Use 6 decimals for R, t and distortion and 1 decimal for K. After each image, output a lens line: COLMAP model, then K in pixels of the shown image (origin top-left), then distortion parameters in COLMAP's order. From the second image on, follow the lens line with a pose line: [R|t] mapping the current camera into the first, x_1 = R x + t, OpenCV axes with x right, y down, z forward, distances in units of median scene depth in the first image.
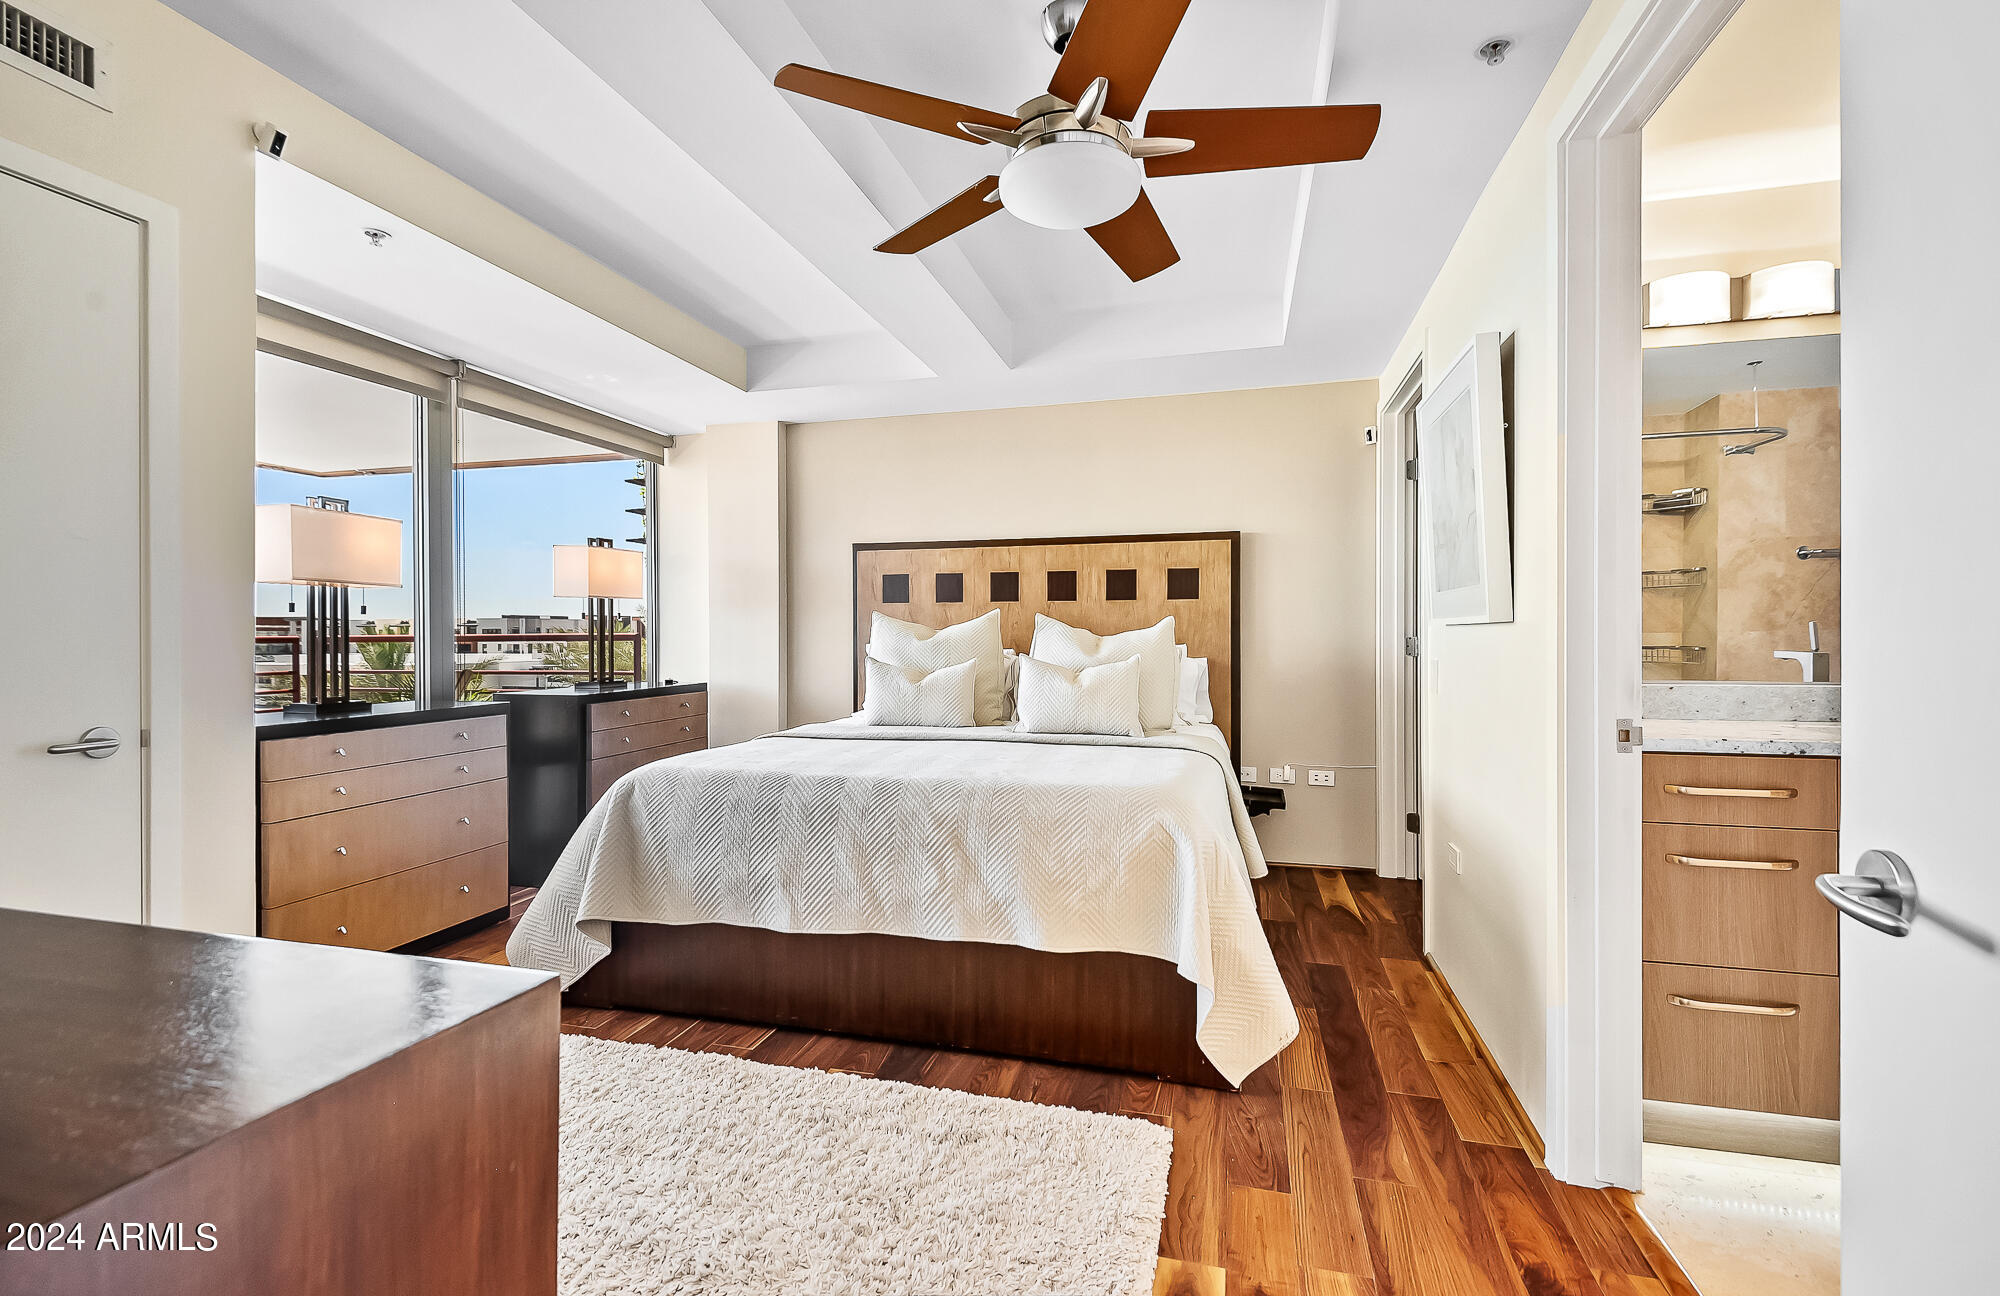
lens RADIAL K [[873.8, 0, 1005.4], [0, 873.8, 635.9], [0, 0, 1]] dist [0.032397, -0.026236]
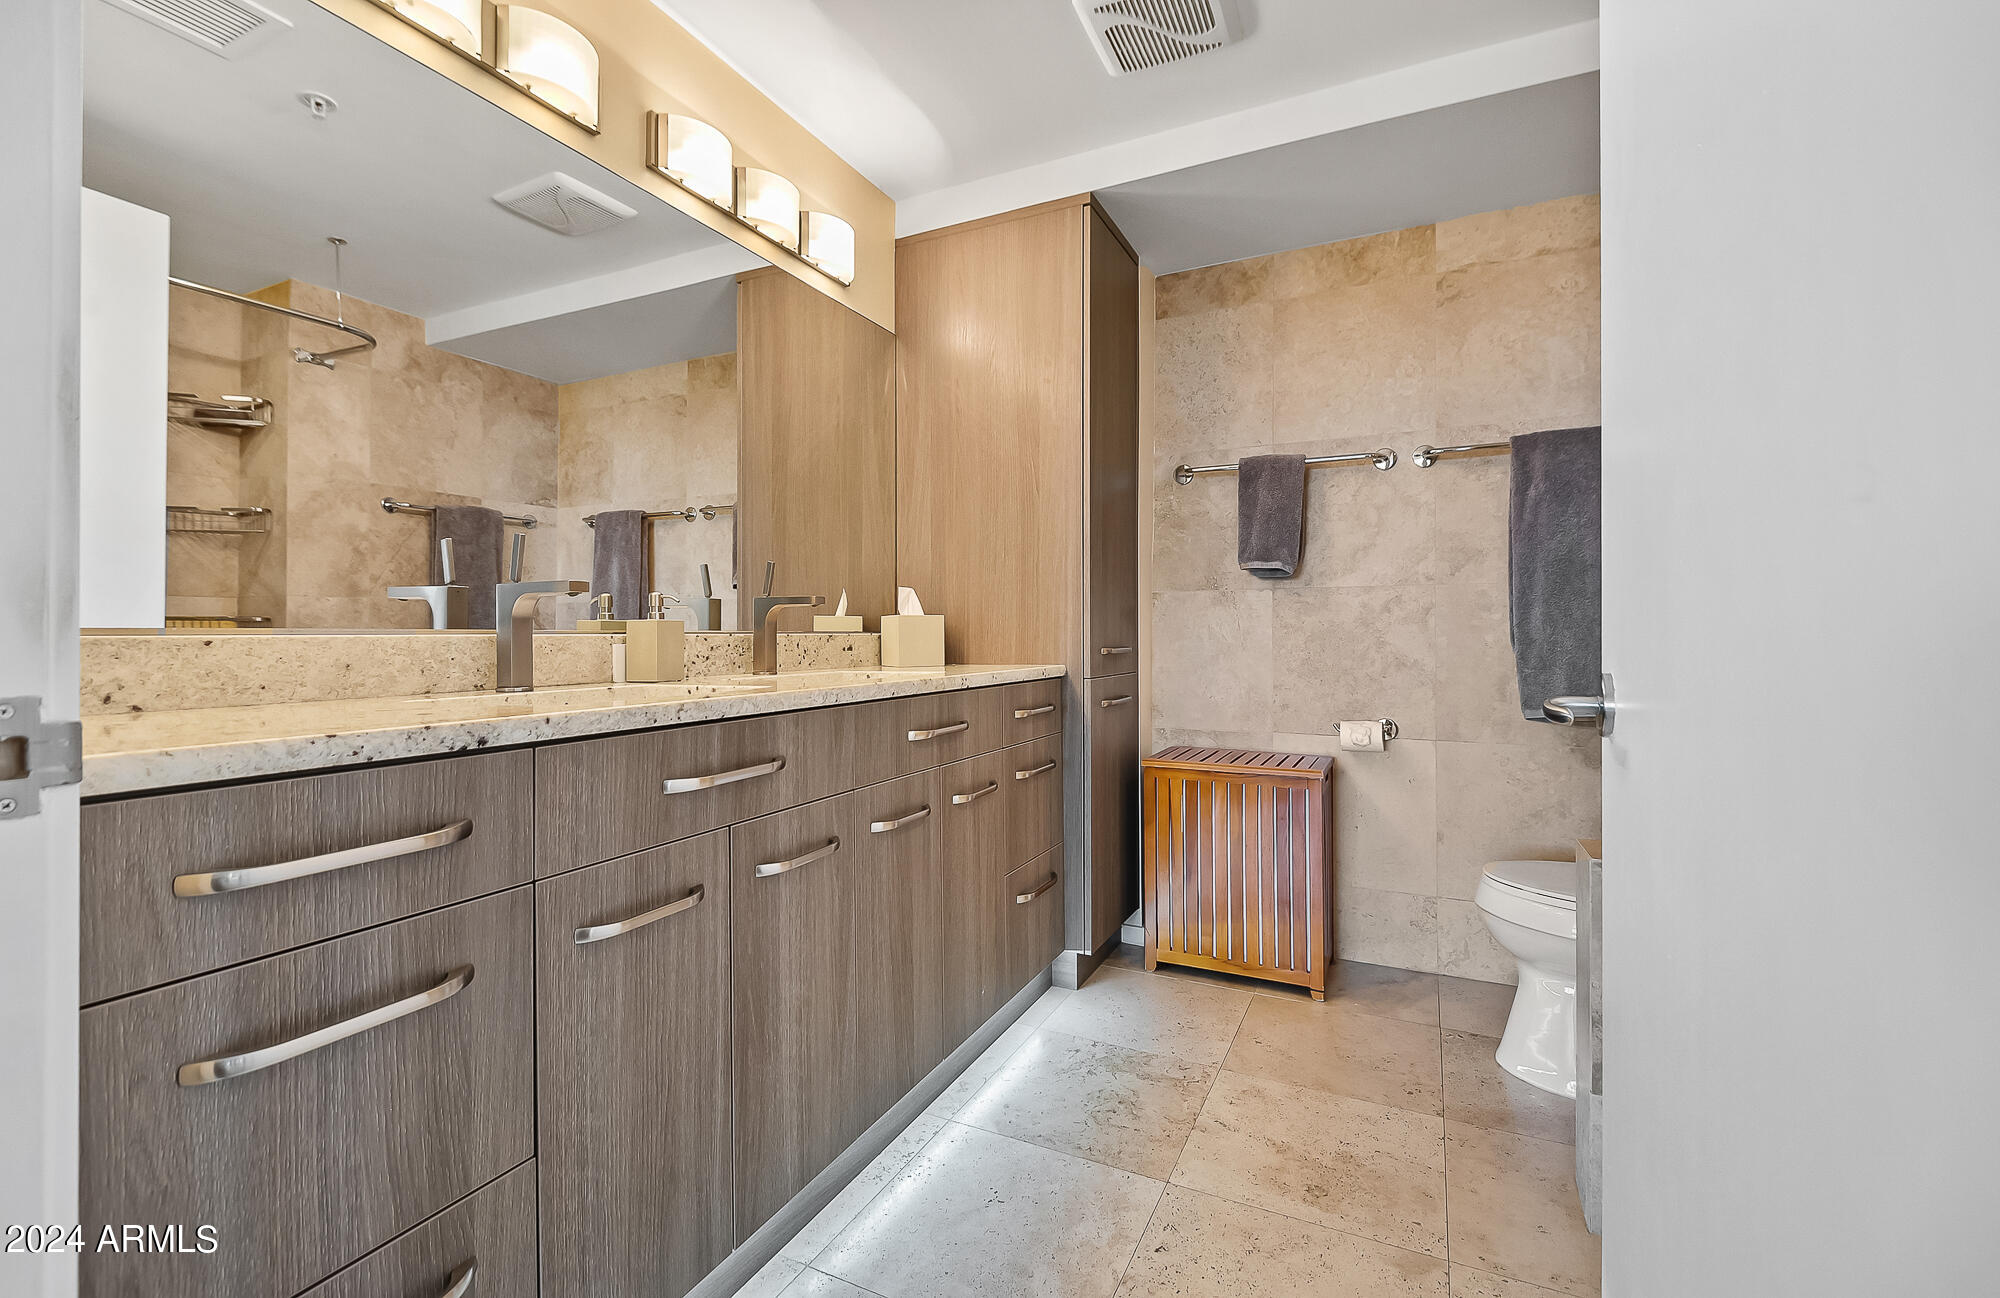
lens RADIAL K [[873.8, 0, 1005.4], [0, 873.8, 636.9], [0, 0, 1]] dist [0.032397, -0.026236]
pose [[0.201178, -0.000941, 0.979554, 0.208564], [0.000079, 1.000000, 0.000945, 0.031441], [-0.979555, -0.000113, 0.201178, 0.267657]]
